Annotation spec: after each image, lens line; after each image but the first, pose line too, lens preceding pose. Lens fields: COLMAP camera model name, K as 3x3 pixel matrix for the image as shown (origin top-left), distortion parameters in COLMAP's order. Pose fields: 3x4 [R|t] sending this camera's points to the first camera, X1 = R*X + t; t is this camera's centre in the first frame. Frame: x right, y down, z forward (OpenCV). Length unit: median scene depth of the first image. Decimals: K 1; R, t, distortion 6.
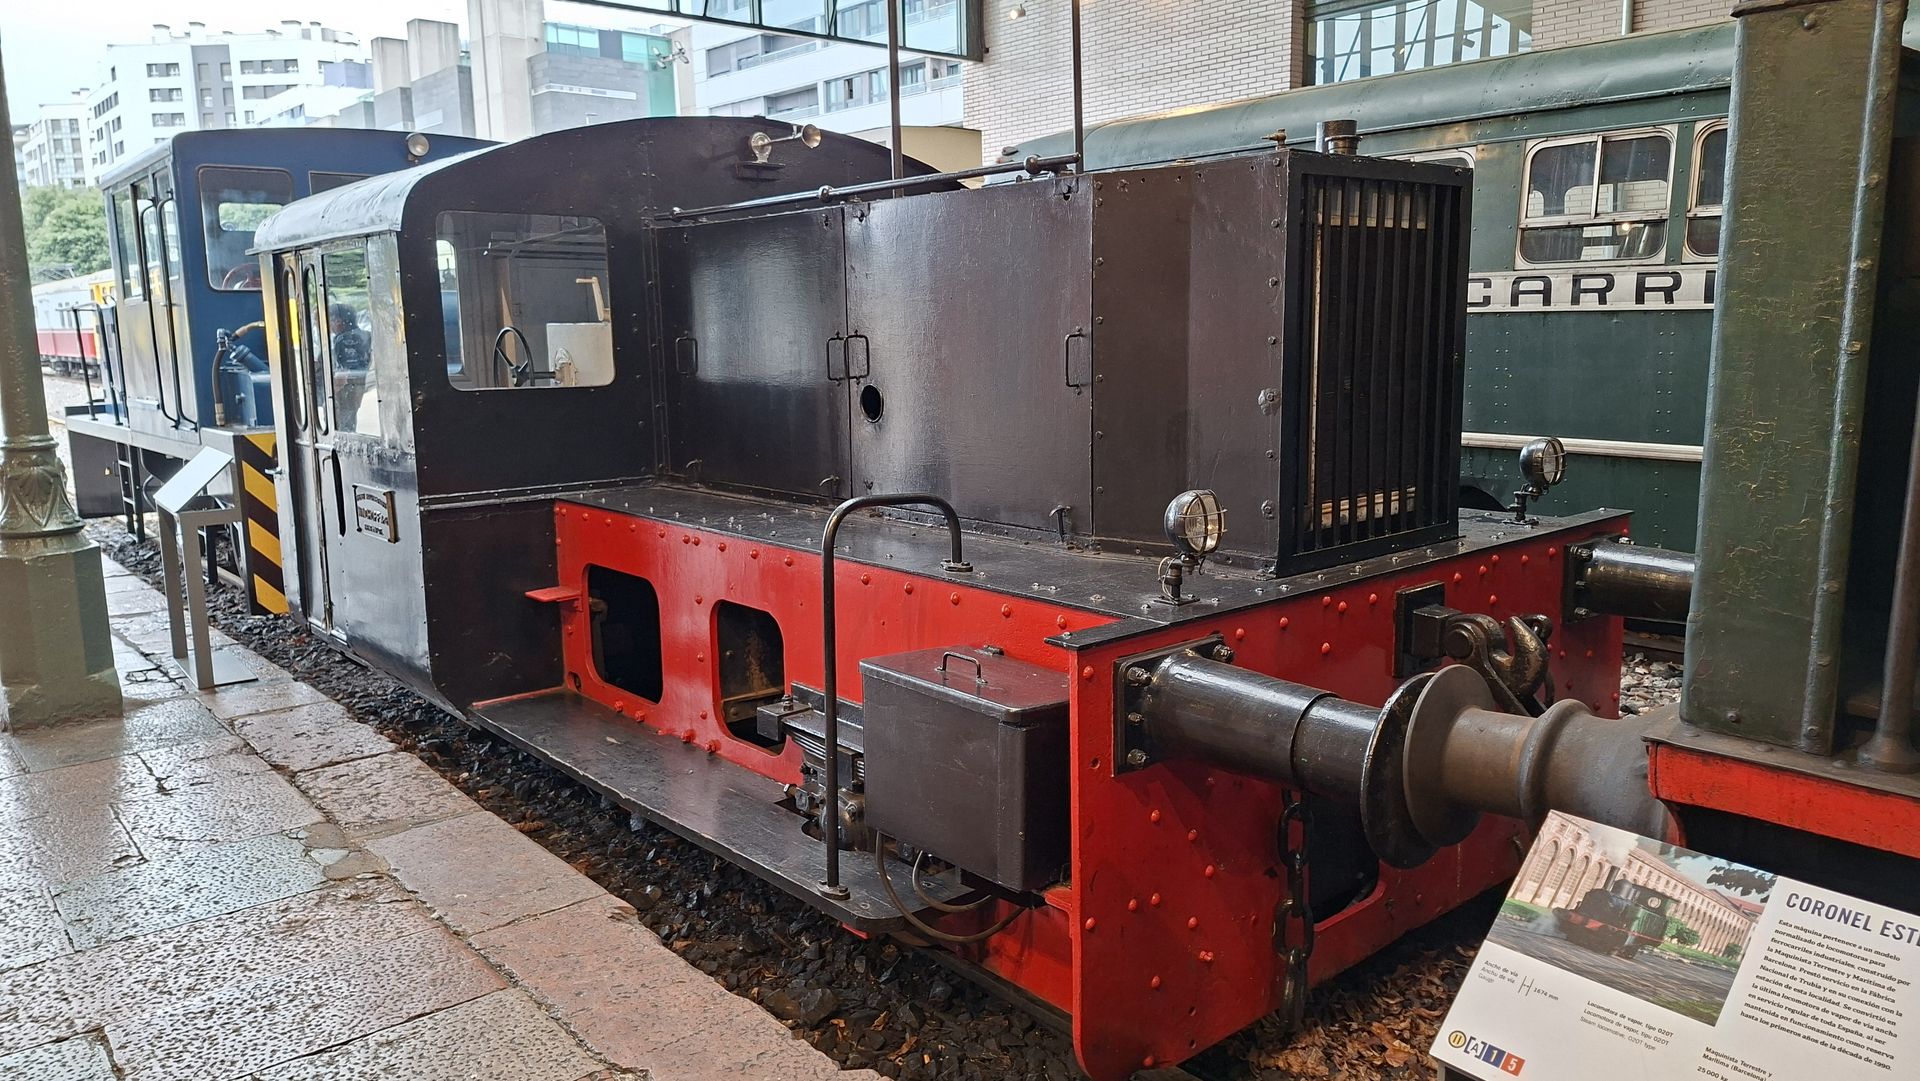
lens RADIAL K [[1326.0, 0, 960.5], [0, 1326.0, 539.0], [0, 0, 1]] dist [0.012113, 0.003109]
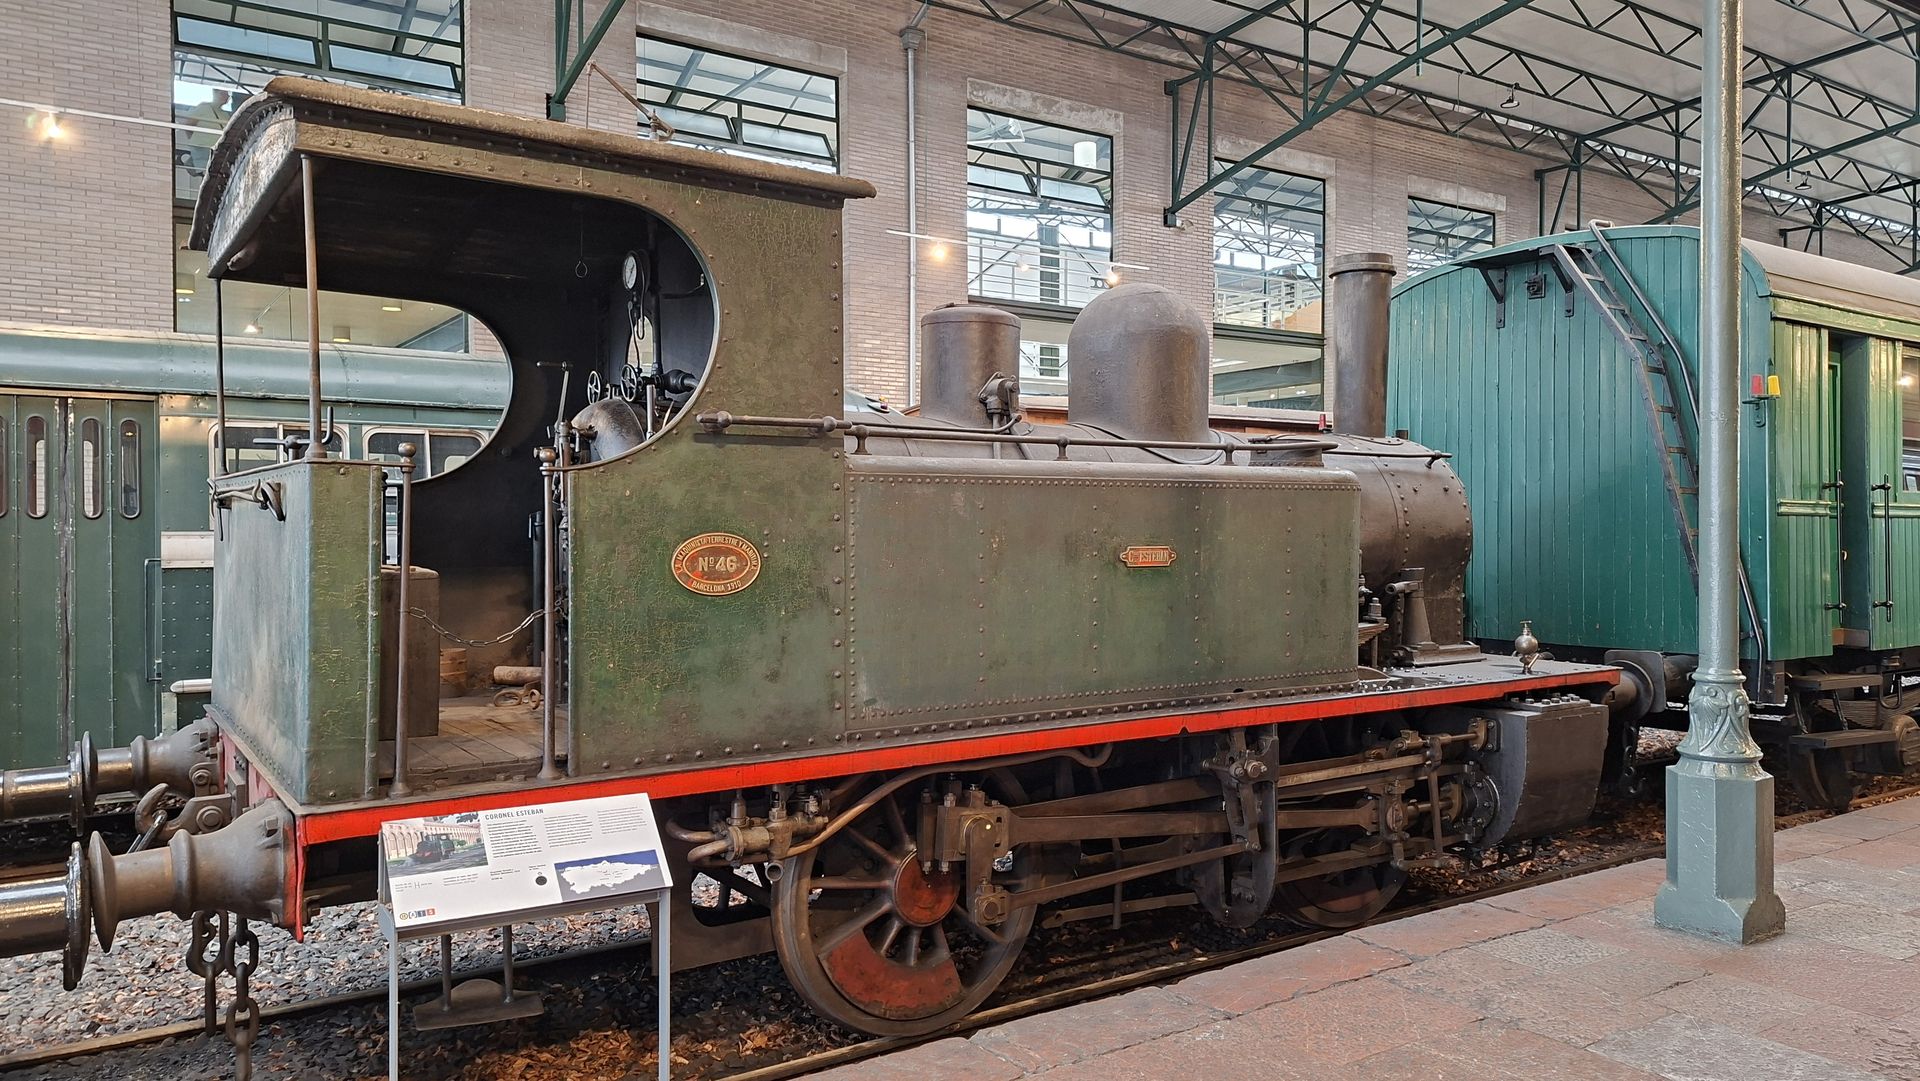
lens RADIAL K [[1326.0, 0, 960.5], [0, 1326.0, 539.1], [0, 0, 1]] dist [0.012113, 0.003109]
pose [[0.119659, 0.010003, 0.992765, -1.783090], [0.159927, 0.986696, -0.029218, -0.051940], [-0.979849, 0.162266, 0.116467, -0.328554]]
